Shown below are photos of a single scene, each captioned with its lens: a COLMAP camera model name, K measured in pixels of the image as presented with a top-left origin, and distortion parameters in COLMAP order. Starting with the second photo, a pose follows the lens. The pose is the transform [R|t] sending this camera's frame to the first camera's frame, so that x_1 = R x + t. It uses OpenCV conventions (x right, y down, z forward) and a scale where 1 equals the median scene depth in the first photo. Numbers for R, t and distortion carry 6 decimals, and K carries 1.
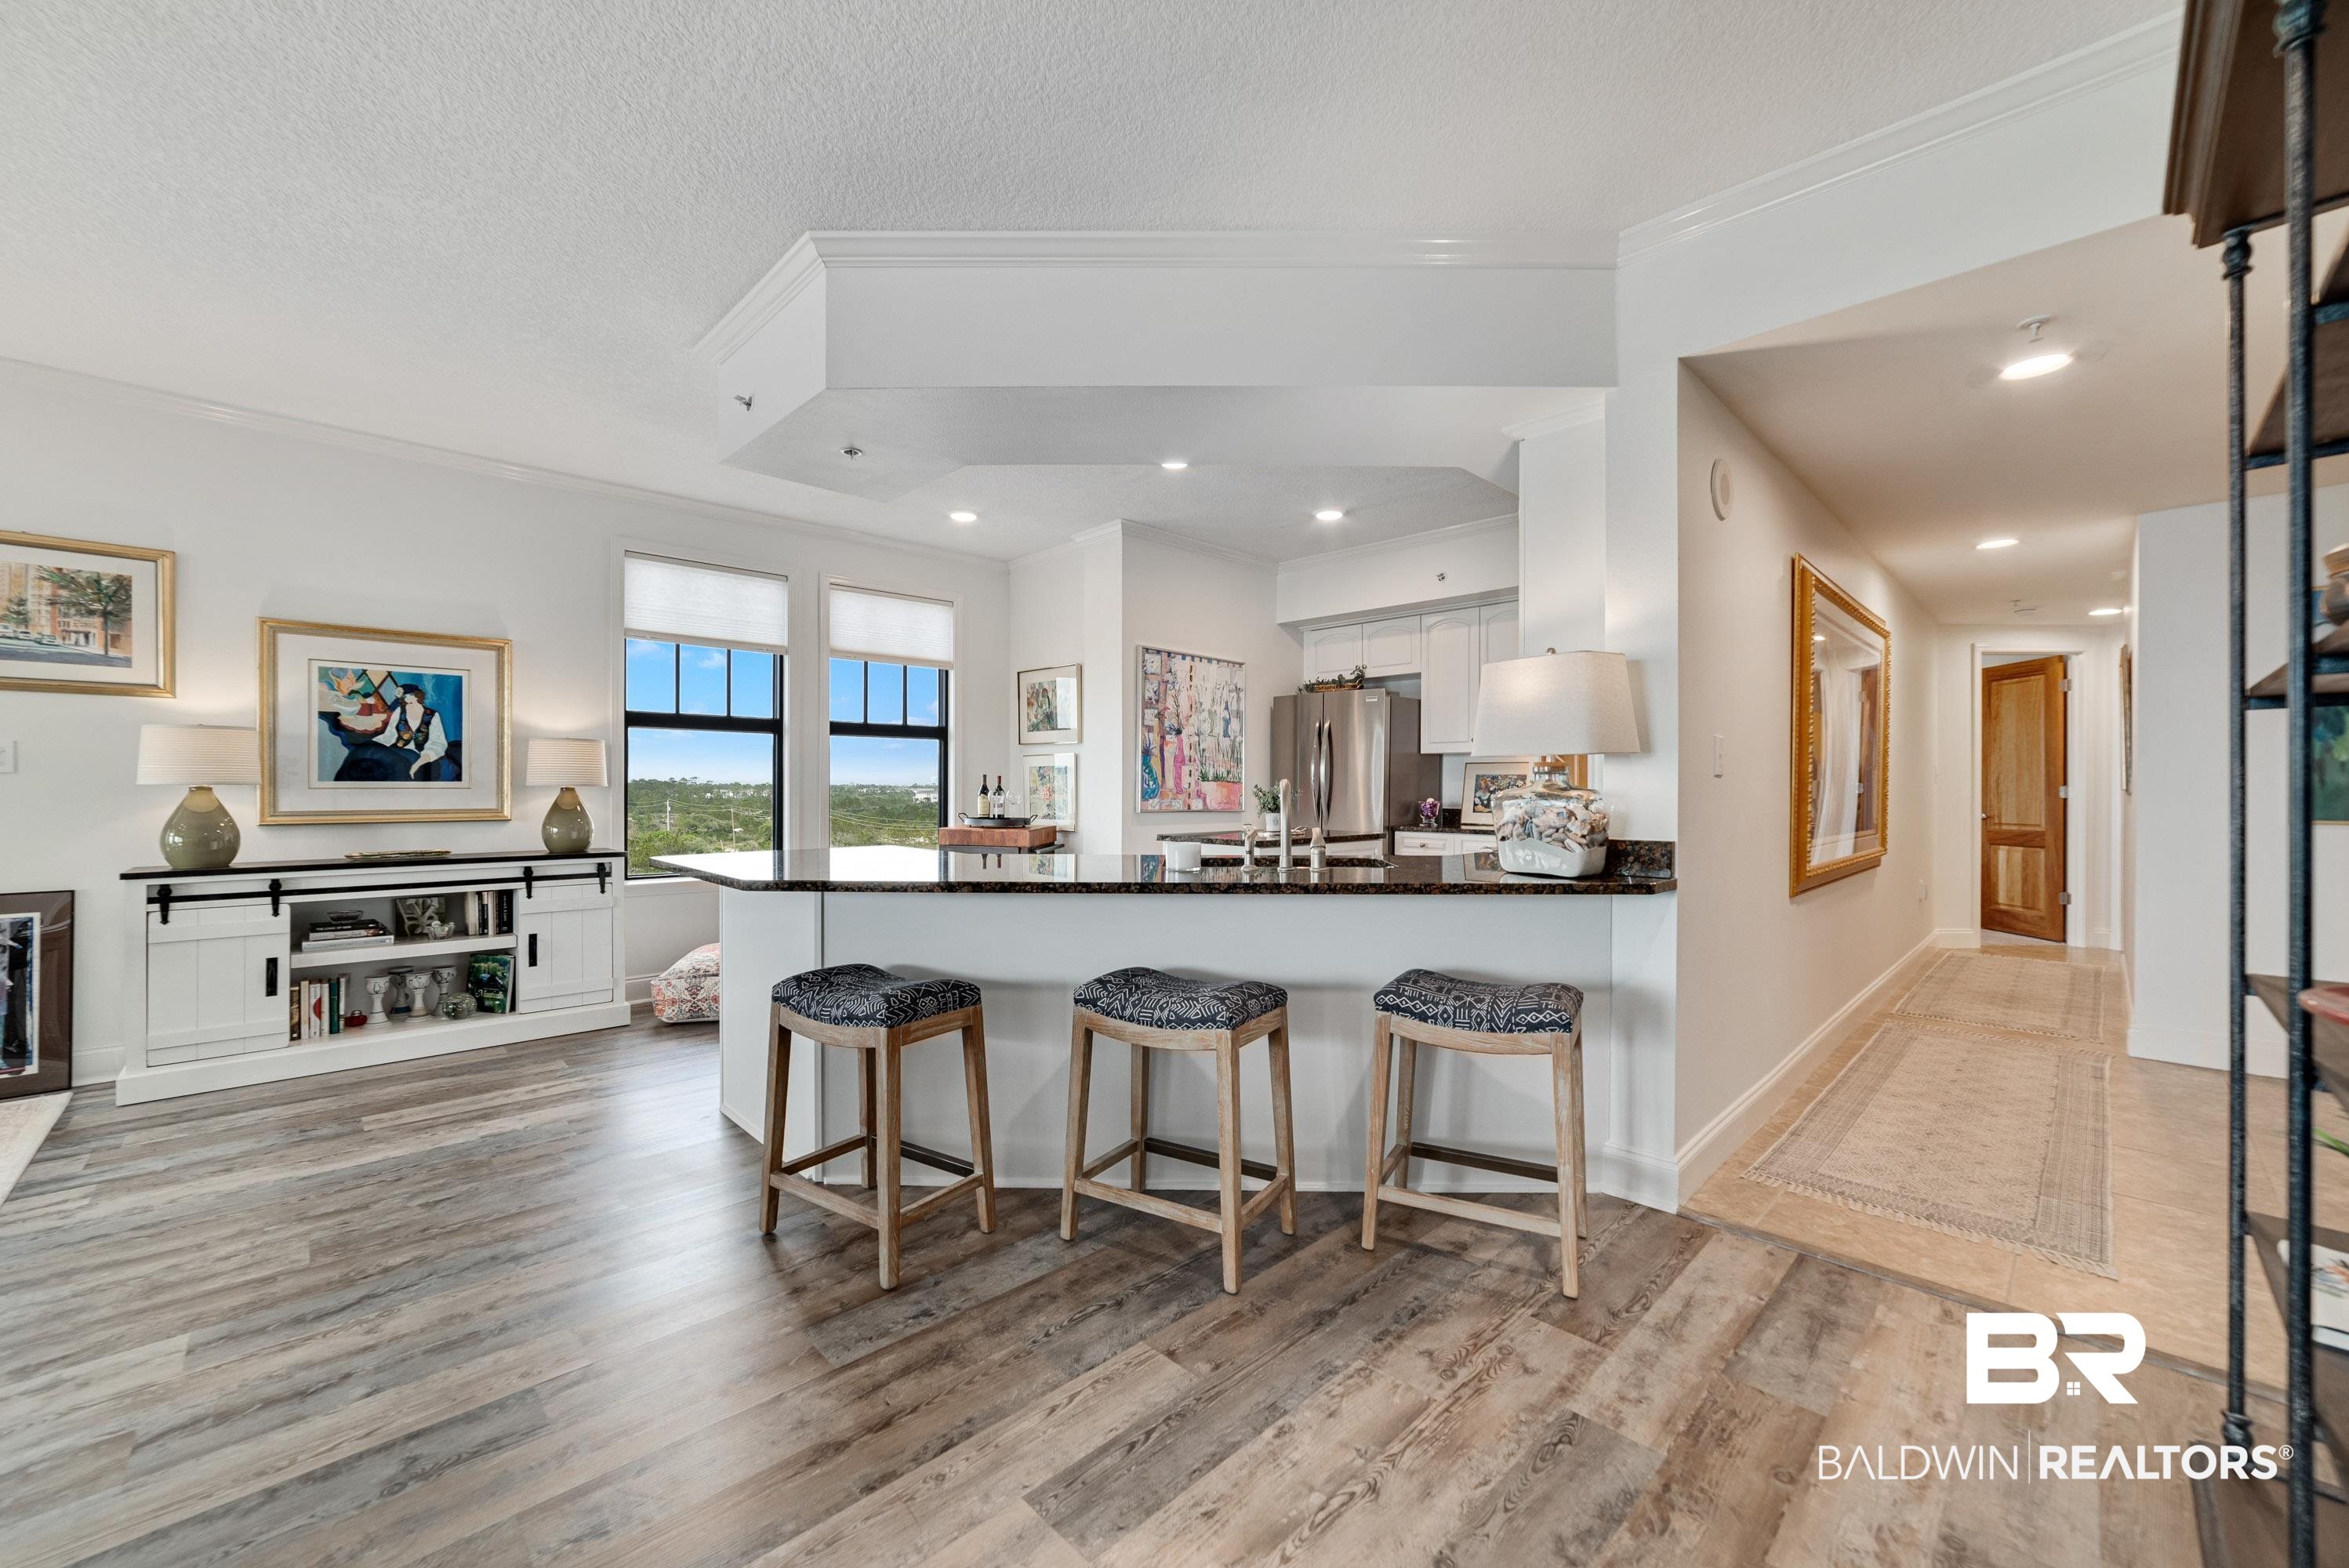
lens RADIAL K [[927.7, 0, 1174.9], [0, 927.7, 793.3], [0, 0, 1]] dist [-0.013259, 0.006701]
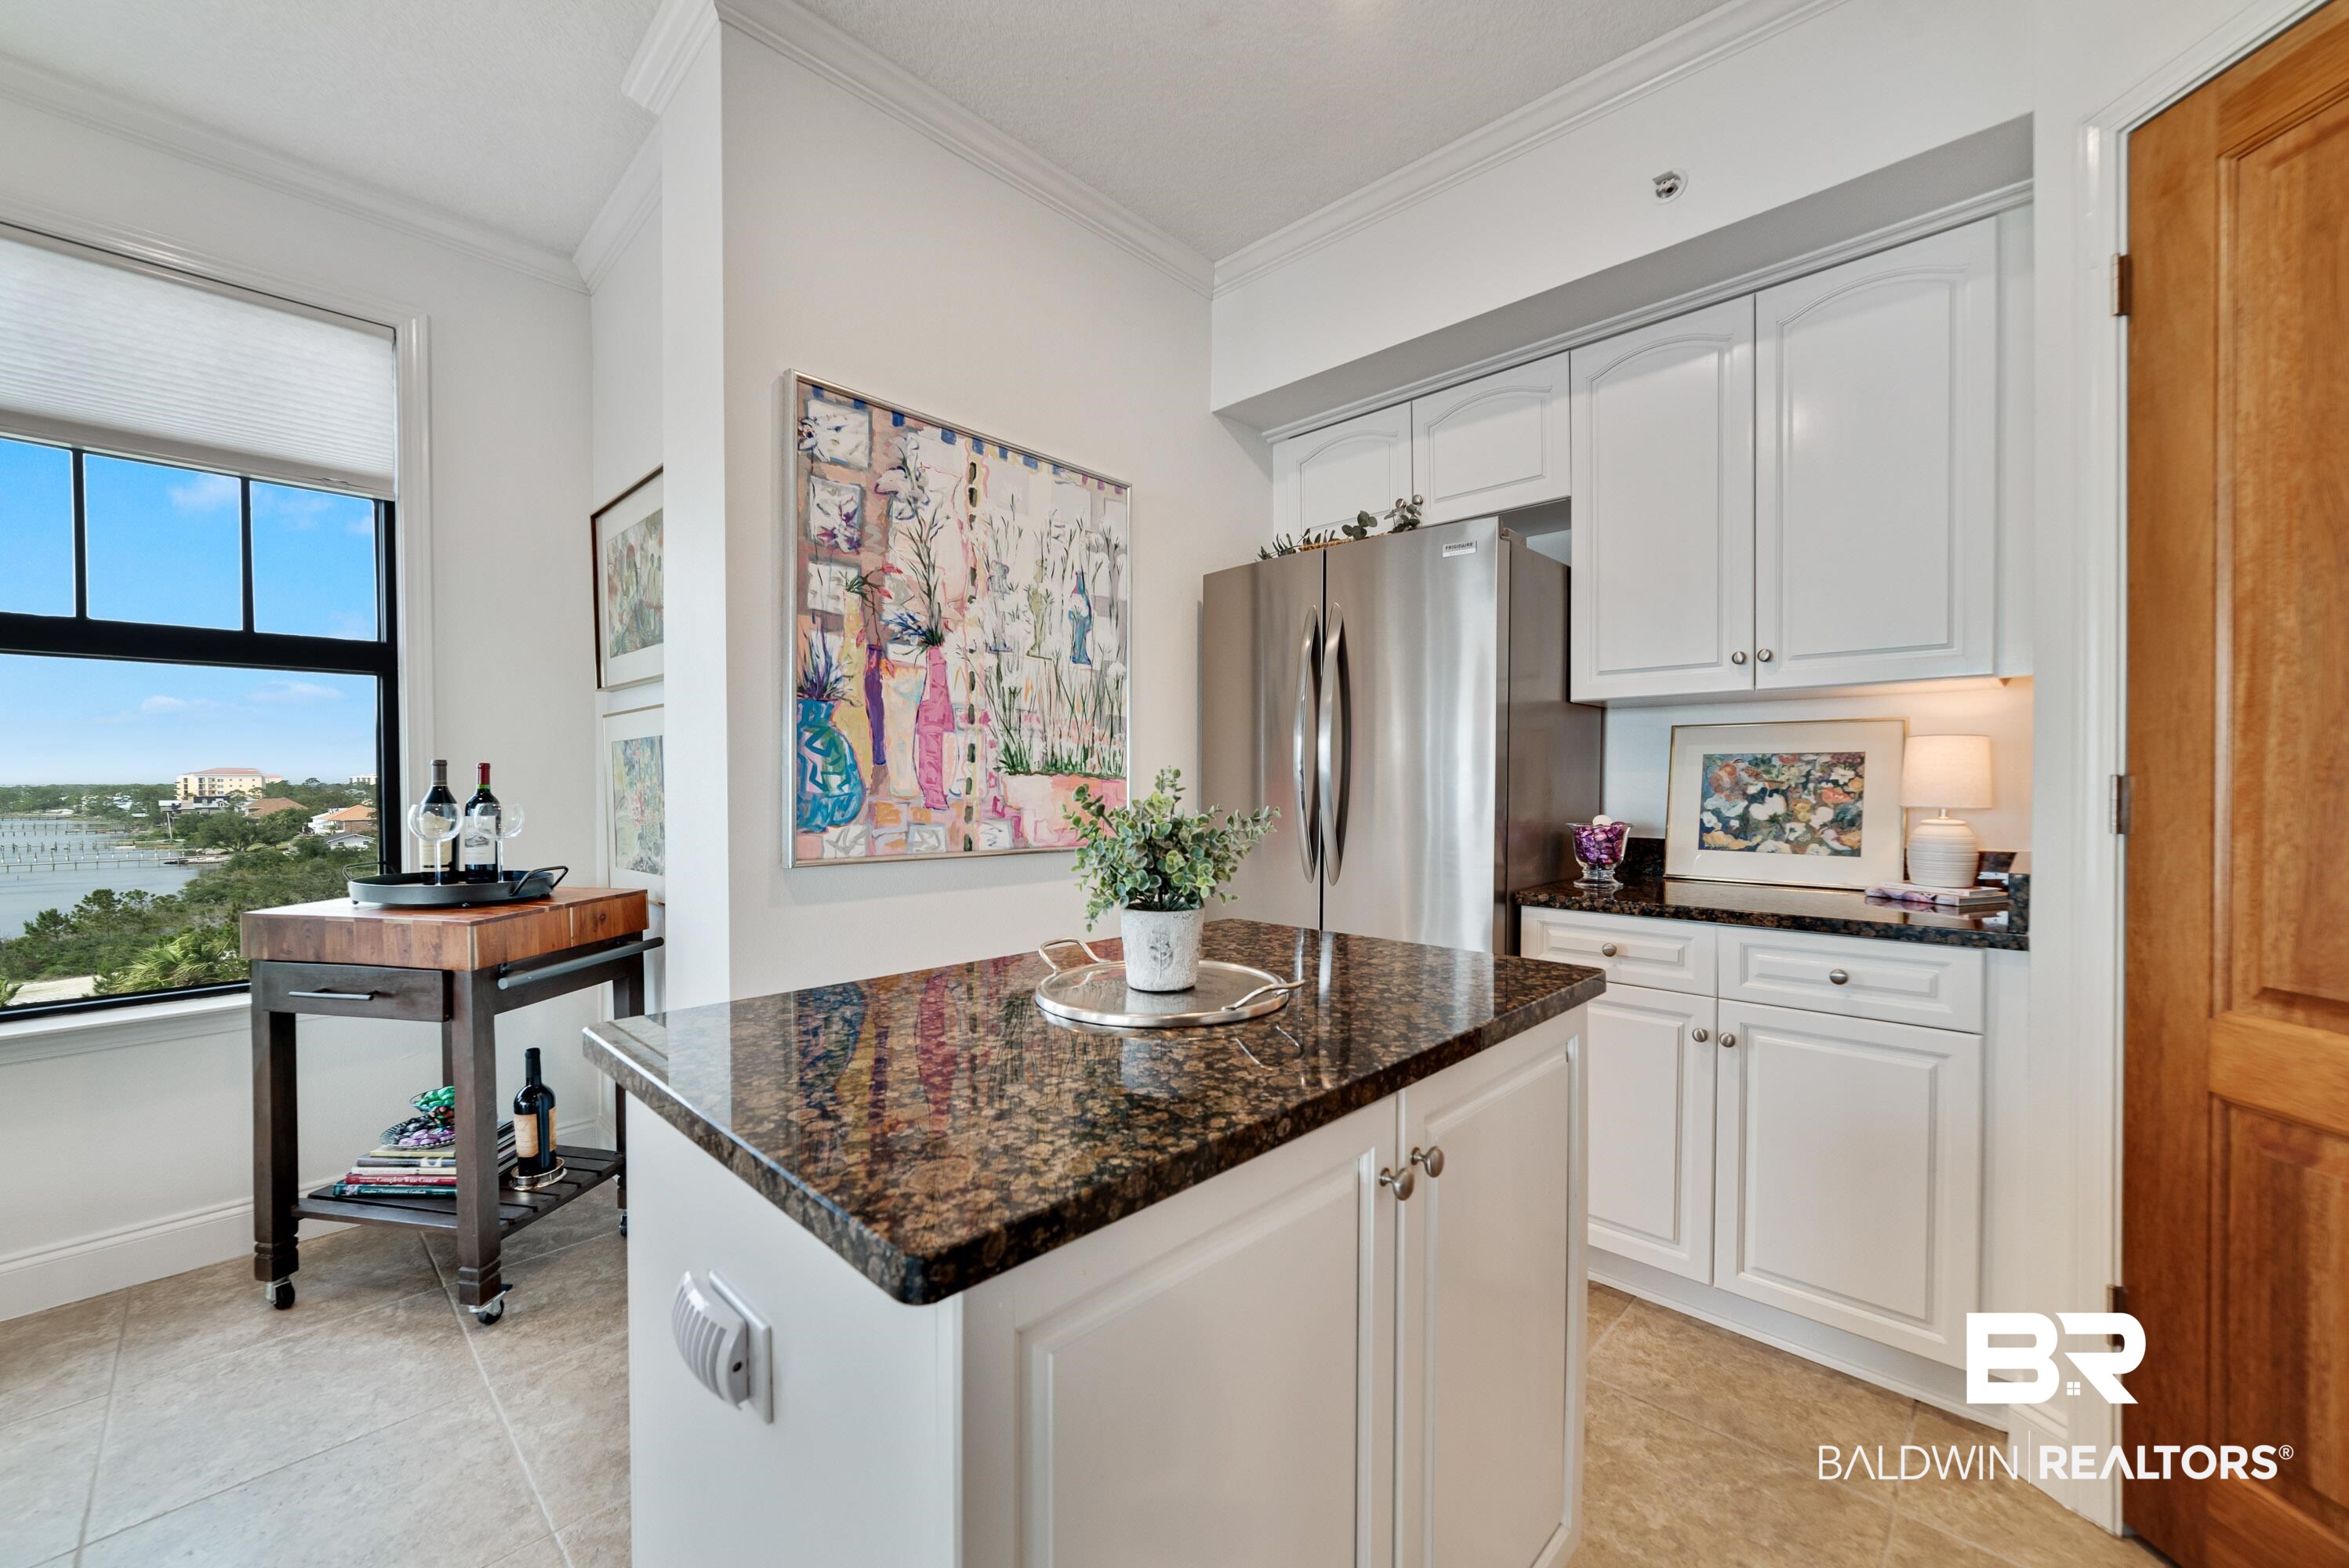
lens RADIAL K [[927.7, 0, 1174.9], [0, 927.7, 793.3], [0, 0, 1]] dist [-0.013259, 0.006701]
pose [[0.999486, -0.005866, 0.031517, 0.087428], [0.005728, 0.999974, 0.004454, -0.006902], [-0.031543, -0.004271, 0.999493, 0.638696]]
